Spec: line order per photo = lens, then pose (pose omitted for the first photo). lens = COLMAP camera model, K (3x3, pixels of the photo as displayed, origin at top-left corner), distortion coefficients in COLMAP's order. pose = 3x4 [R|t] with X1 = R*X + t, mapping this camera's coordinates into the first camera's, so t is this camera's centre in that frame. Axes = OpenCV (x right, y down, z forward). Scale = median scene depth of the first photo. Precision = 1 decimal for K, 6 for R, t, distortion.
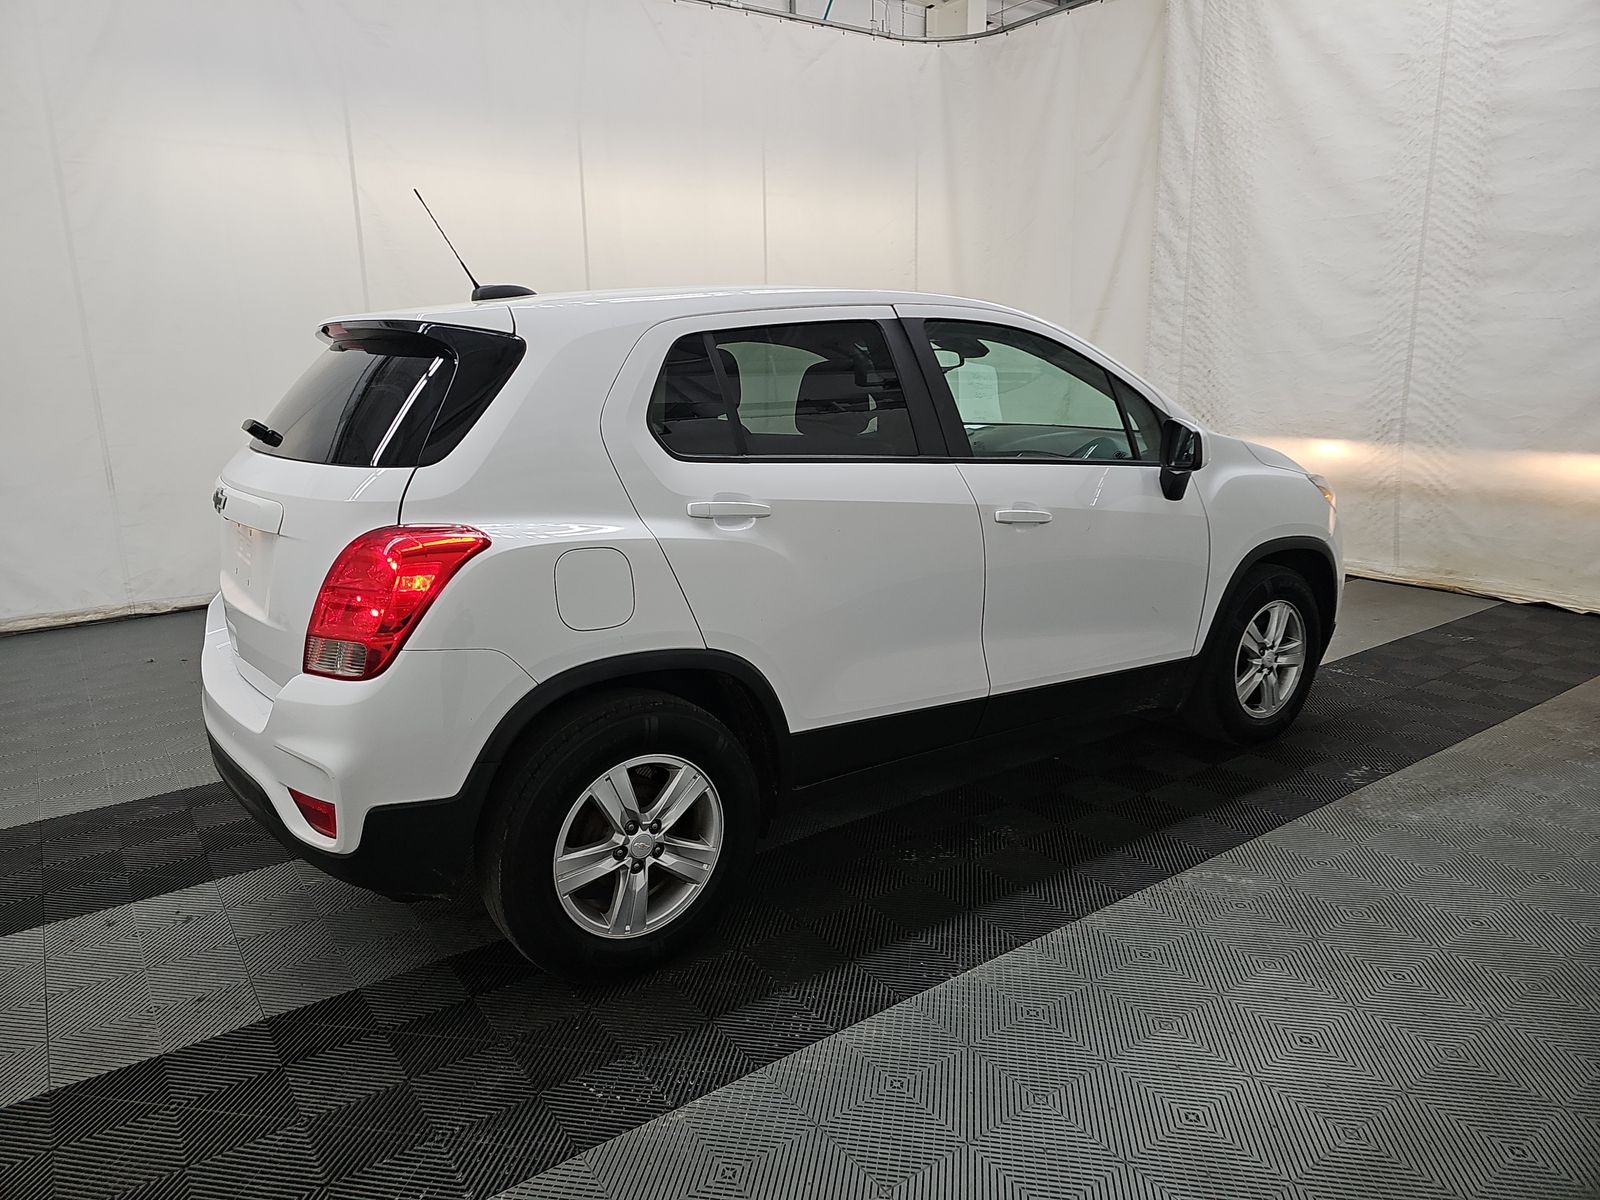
lens RADIAL K [[1078.6, 0, 800.0], [0, 1078.6, 600.0], [0, 0, 1]] dist [0.068047, -0.050570]
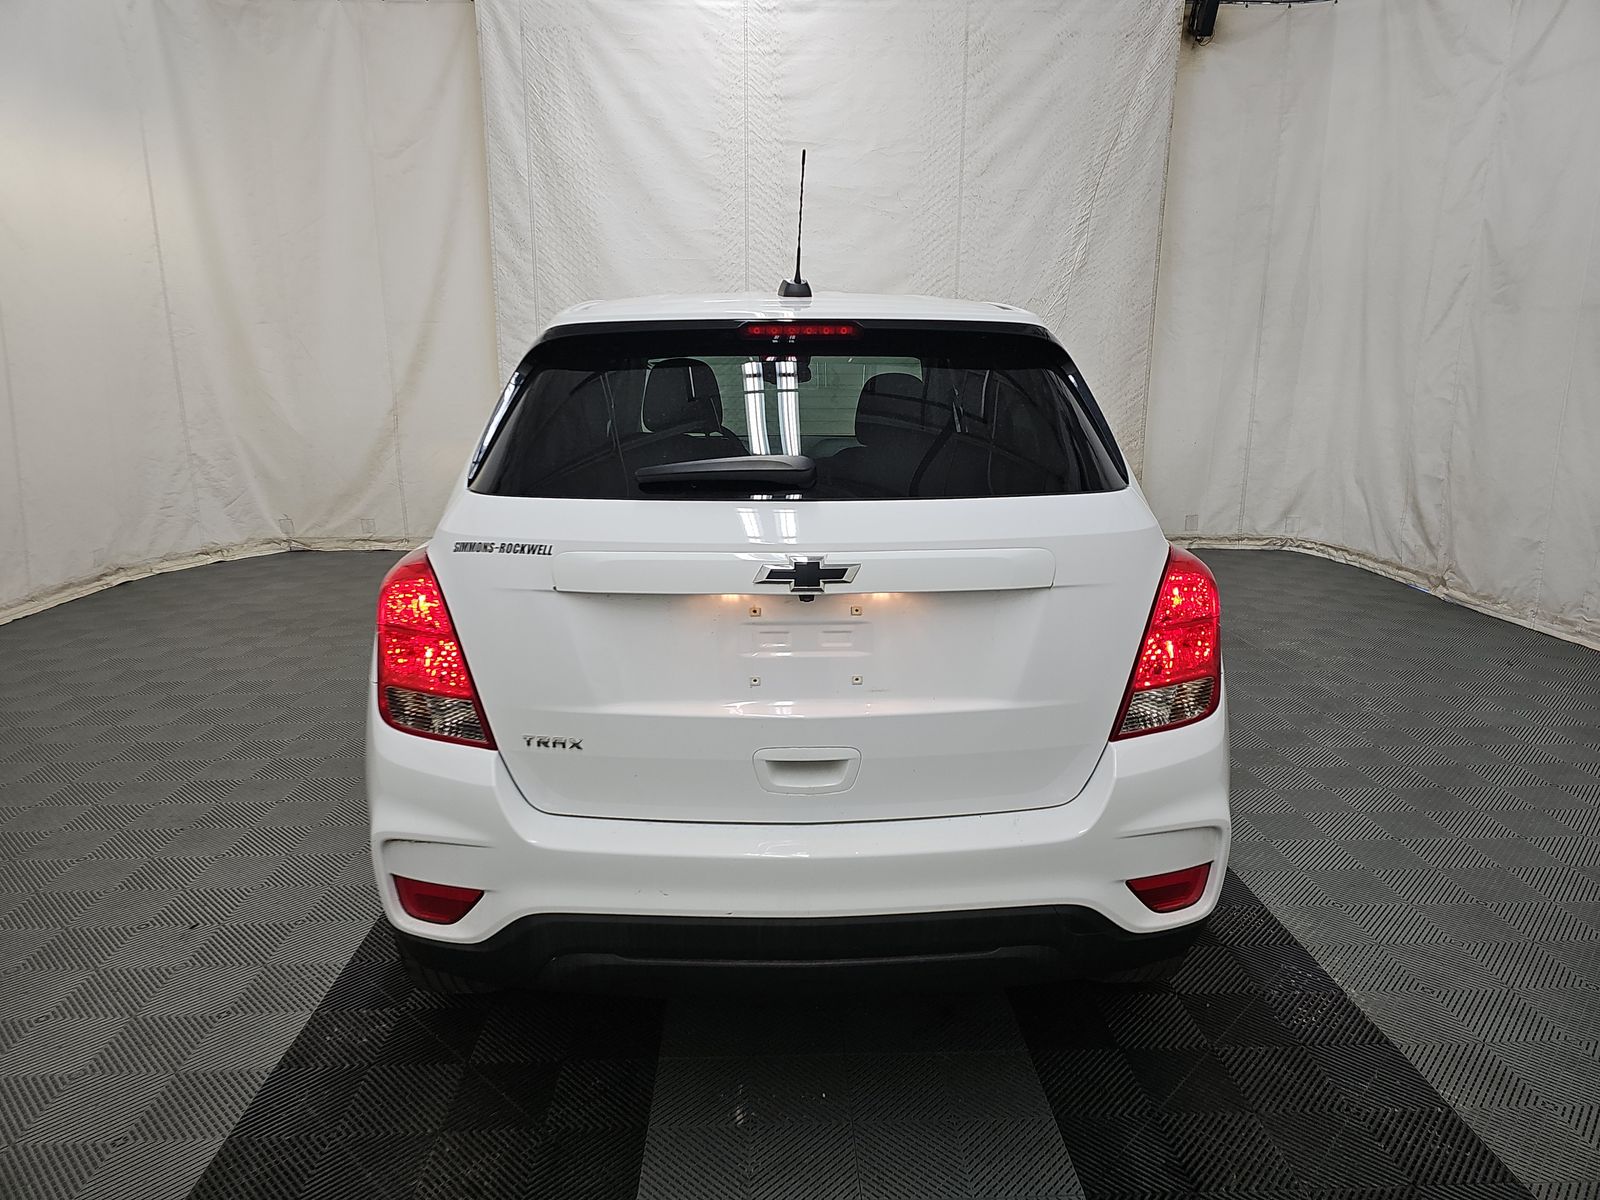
lens RADIAL K [[1054.4, 0, 817.8], [0, 1054.4, 602.9], [0, 0, 1]] dist [0.063428, -0.042655]
pose [[0.541622, -0.174017, 0.822413, -0.461763], [0.181054, 0.979526, 0.088023, -0.056048], [-0.820893, 0.101226, 0.562040, 0.268546]]
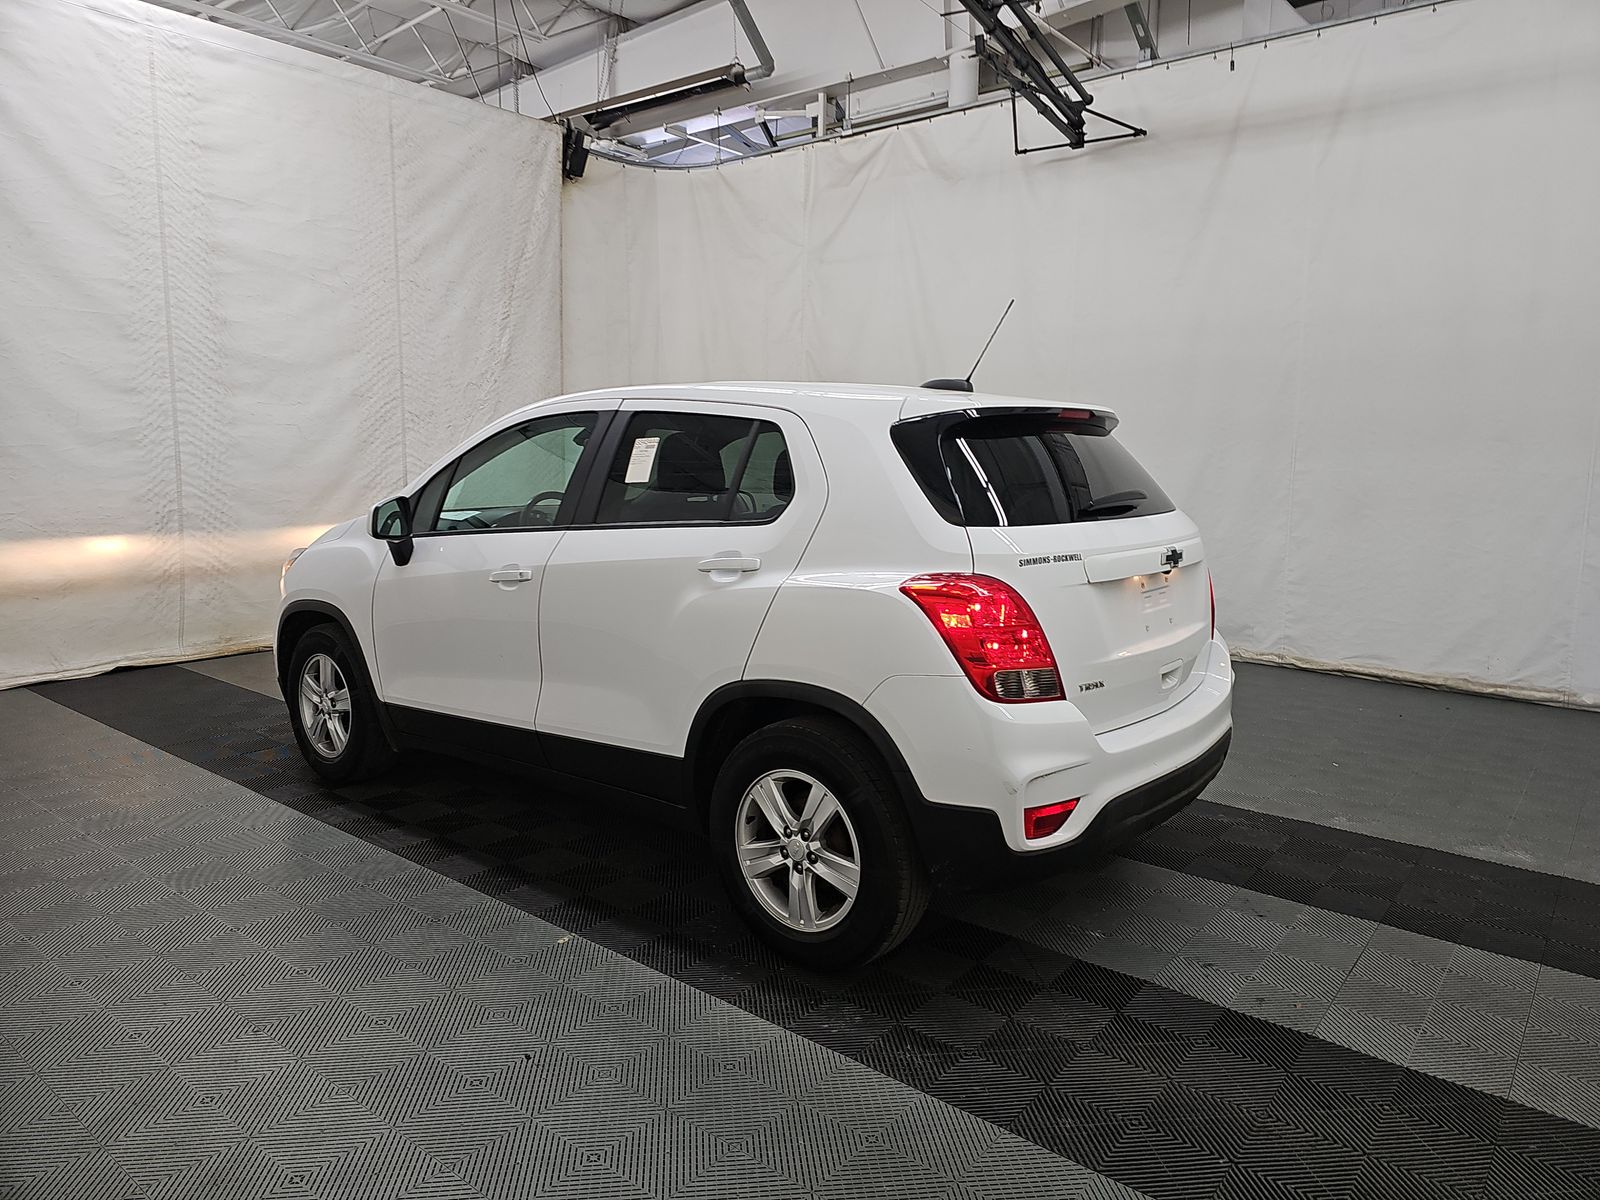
lens RADIAL K [[1054.4, 0, 817.8], [0, 1054.4, 602.9], [0, 0, 1]] dist [0.063428, -0.042655]
pose [[-0.281478, -0.126427, 0.951203, -0.648826], [0.213599, 0.958156, 0.190559, -0.146983], [-0.935492, 0.256814, -0.242695, 0.707272]]
